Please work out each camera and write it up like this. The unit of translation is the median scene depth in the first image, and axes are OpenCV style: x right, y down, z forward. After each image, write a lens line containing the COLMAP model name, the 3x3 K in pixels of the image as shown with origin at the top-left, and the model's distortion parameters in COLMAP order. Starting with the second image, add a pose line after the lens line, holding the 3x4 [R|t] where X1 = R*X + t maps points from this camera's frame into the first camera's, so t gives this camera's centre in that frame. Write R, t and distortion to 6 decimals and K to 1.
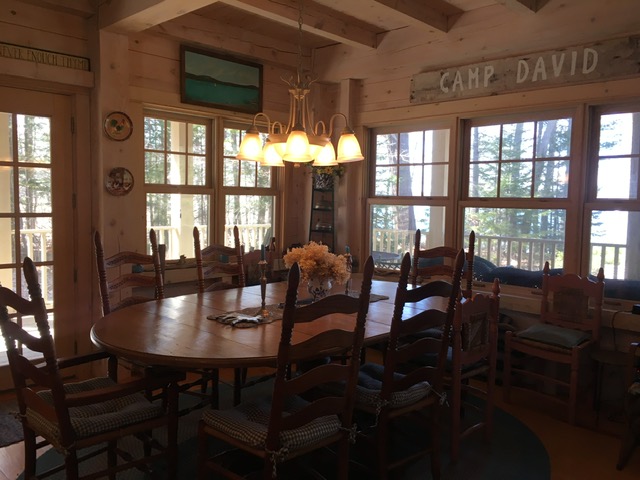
lens RADIAL K [[541.4, 0, 320.0], [0, 541.4, 240.0], [0, 0, 1]] dist [0.007119, 0.004261]
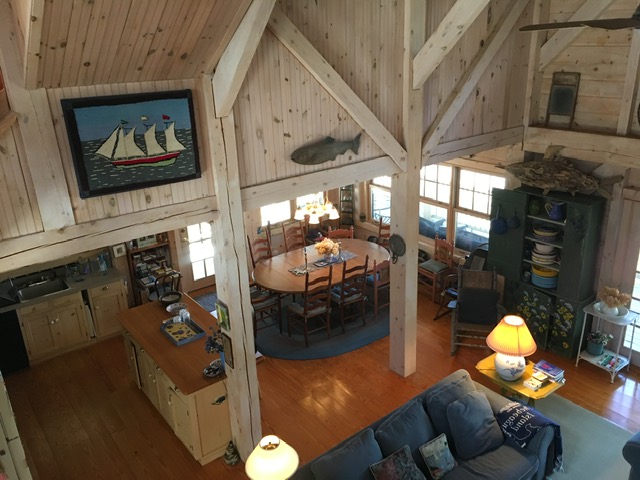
lens RADIAL K [[541.4, 0, 320.0], [0, 541.4, 240.0], [0, 0, 1]] dist [0.007119, 0.004261]
pose [[0.984632, 0.002629, -0.174624, 0.529068], [0.048244, 0.956884, 0.286435, -0.942556], [0.167848, -0.290458, 0.942052, -1.887491]]
